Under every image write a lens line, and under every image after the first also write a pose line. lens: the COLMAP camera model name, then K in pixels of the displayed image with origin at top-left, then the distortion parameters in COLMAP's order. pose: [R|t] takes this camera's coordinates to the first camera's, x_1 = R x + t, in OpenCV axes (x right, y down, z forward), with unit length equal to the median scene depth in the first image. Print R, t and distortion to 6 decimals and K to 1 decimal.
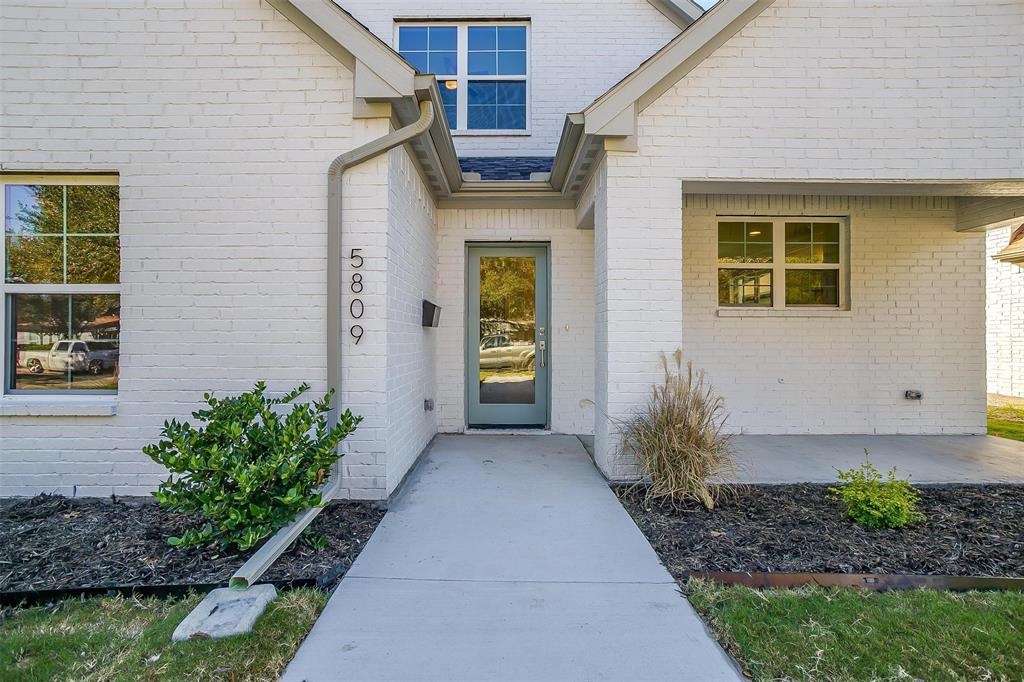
lens RADIAL K [[498.3, 0, 507.8], [0, 498.3, 336.4], [0, 0, 1]] dist [-0.039101, 0.017506]
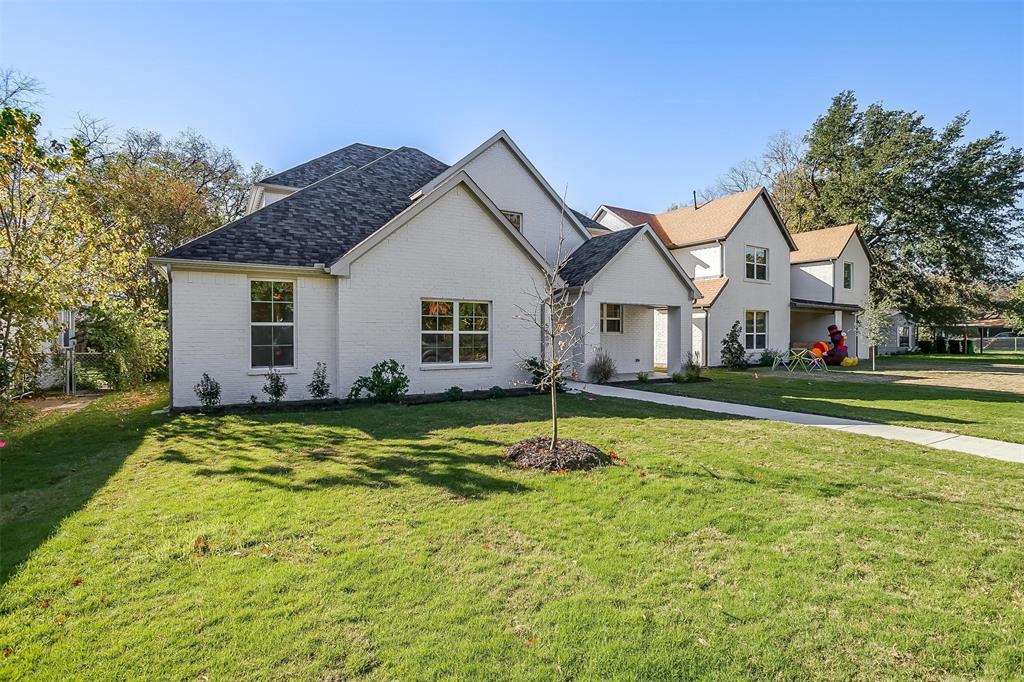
lens RADIAL K [[498.3, 0, 510.8], [0, 498.3, 340.5], [0, 0, 1]] dist [-0.039101, 0.017506]
pose [[0.858151, -0.007285, 0.513346, -2.456840], [-0.000132, 0.999896, 0.014411, -0.090530], [-0.513397, -0.012435, 0.858061, -2.155759]]
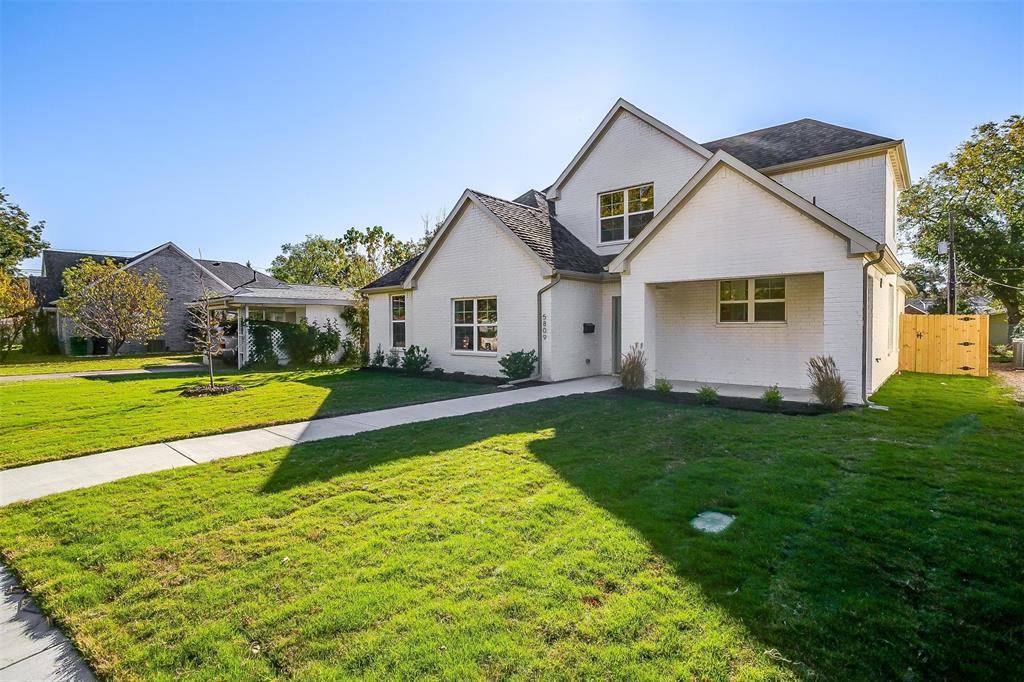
lens RADIAL K [[498.3, 0, 514.9], [0, 498.3, 338.3], [0, 0, 1]] dist [-0.039101, 0.017506]
pose [[0.752241, 0.010014, -0.658812, 1.910198], [0.009035, 0.999634, 0.025511, -0.088995], [0.658826, -0.025143, 0.751875, -1.879892]]
